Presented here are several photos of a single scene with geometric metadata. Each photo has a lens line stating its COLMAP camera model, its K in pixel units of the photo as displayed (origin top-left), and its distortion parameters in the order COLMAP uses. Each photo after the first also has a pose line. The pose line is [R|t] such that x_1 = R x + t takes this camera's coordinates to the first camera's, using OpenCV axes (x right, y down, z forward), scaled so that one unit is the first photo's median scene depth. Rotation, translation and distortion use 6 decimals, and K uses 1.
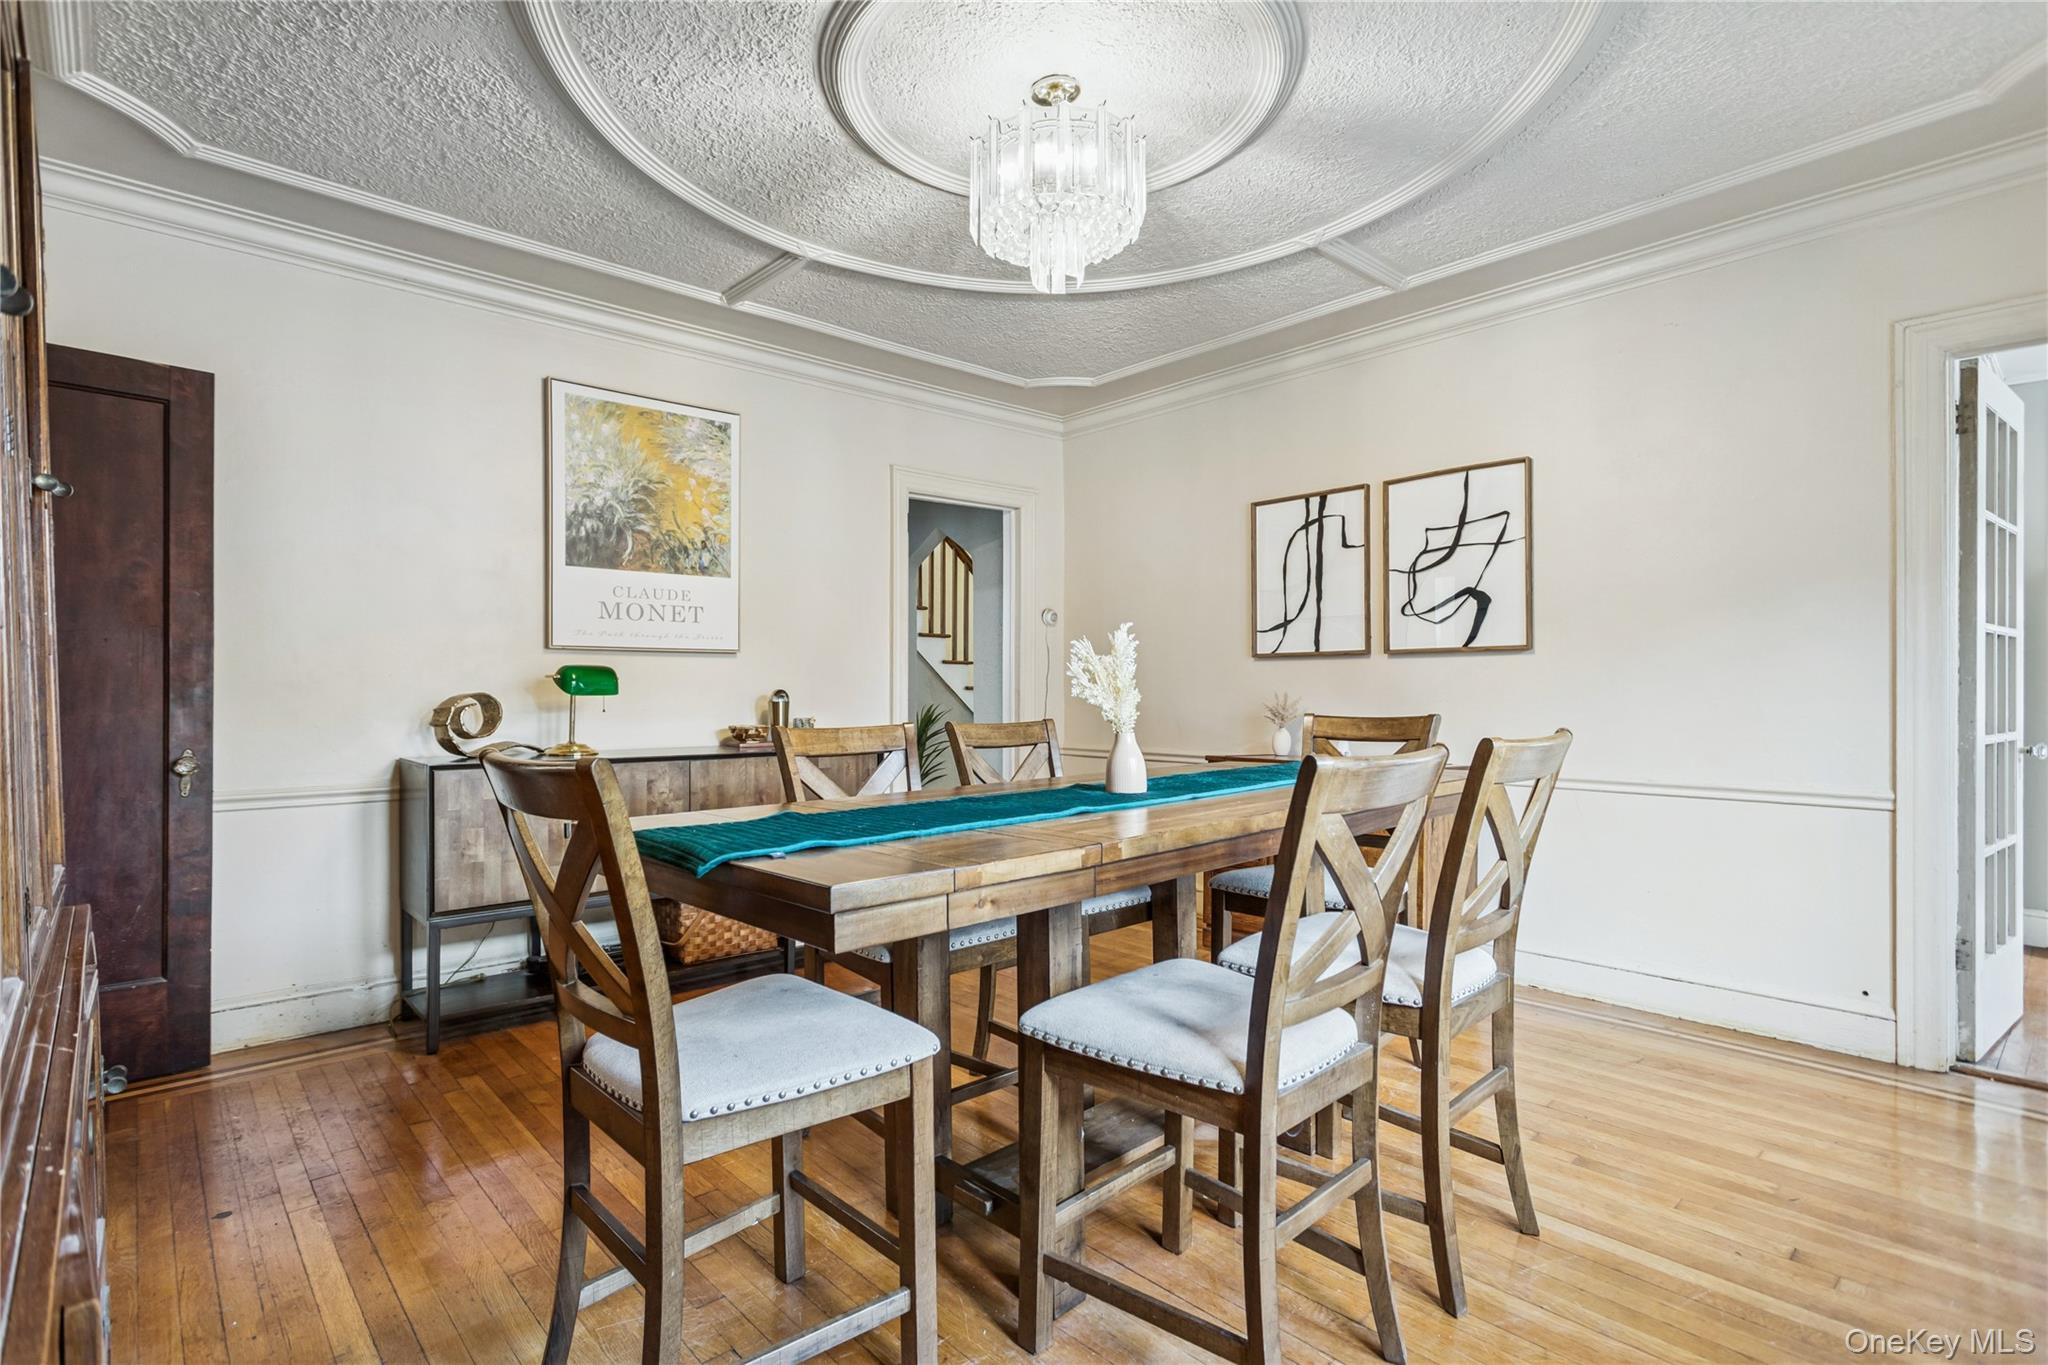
lens RADIAL K [[971.0, 0, 1018.2], [0, 971.0, 682.3], [0, 0, 1]] dist [0.001294, 0.001251]
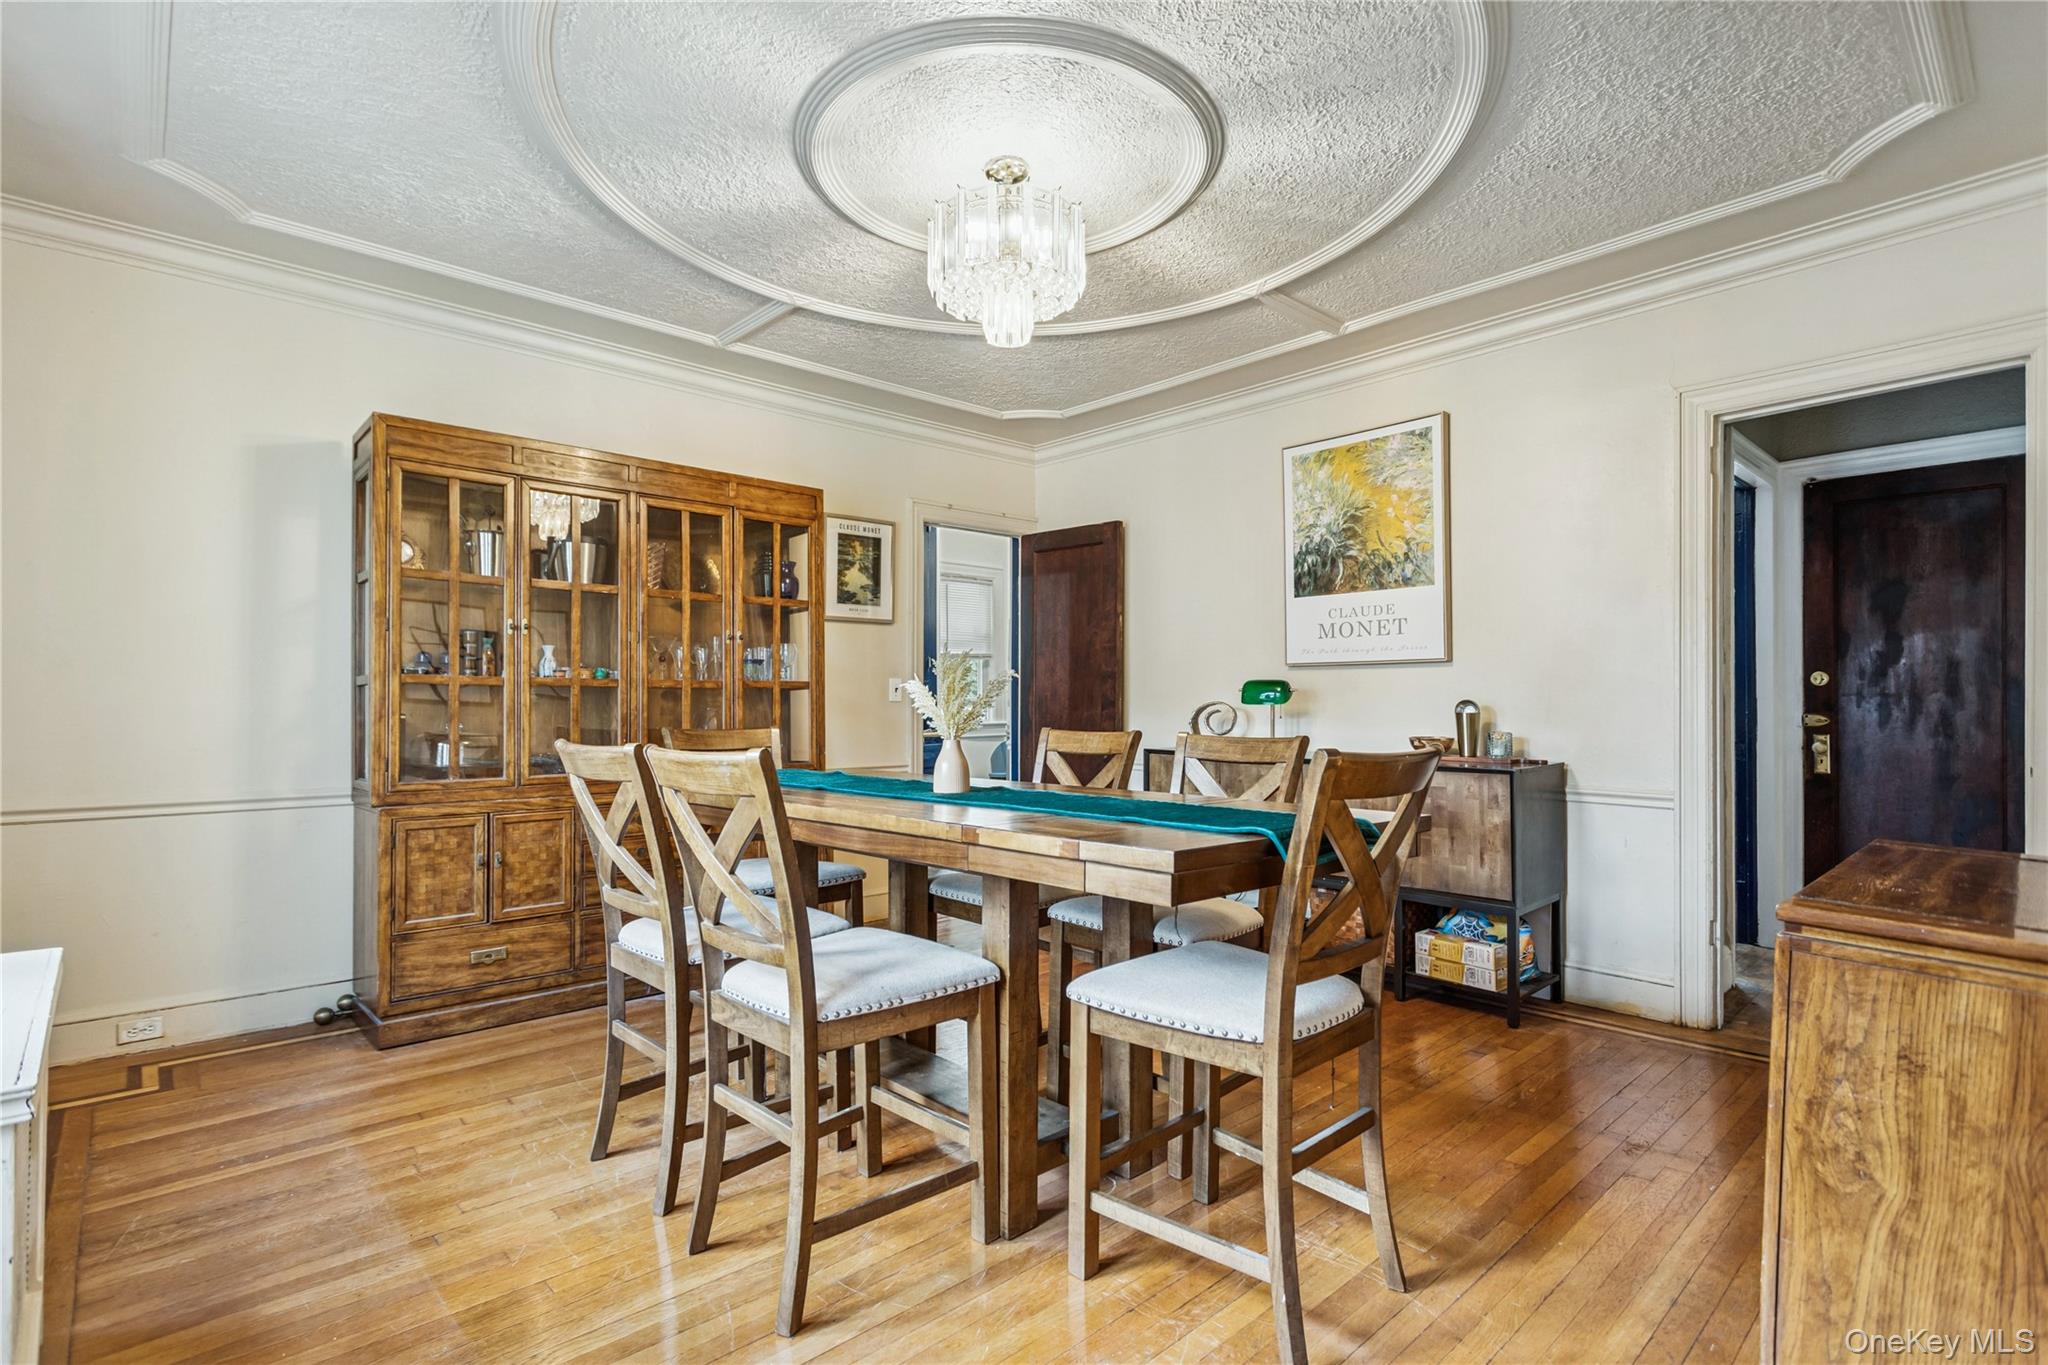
lens RADIAL K [[971.0, 0, 1018.2], [0, 971.0, 682.3], [0, 0, 1]] dist [0.001294, 0.001251]
pose [[-0.009978, -0.015356, -0.999832, 0.719756], [0.000730, 0.999882, -0.015364, 0.004308], [0.999950, -0.000883, -0.009965, 0.636892]]
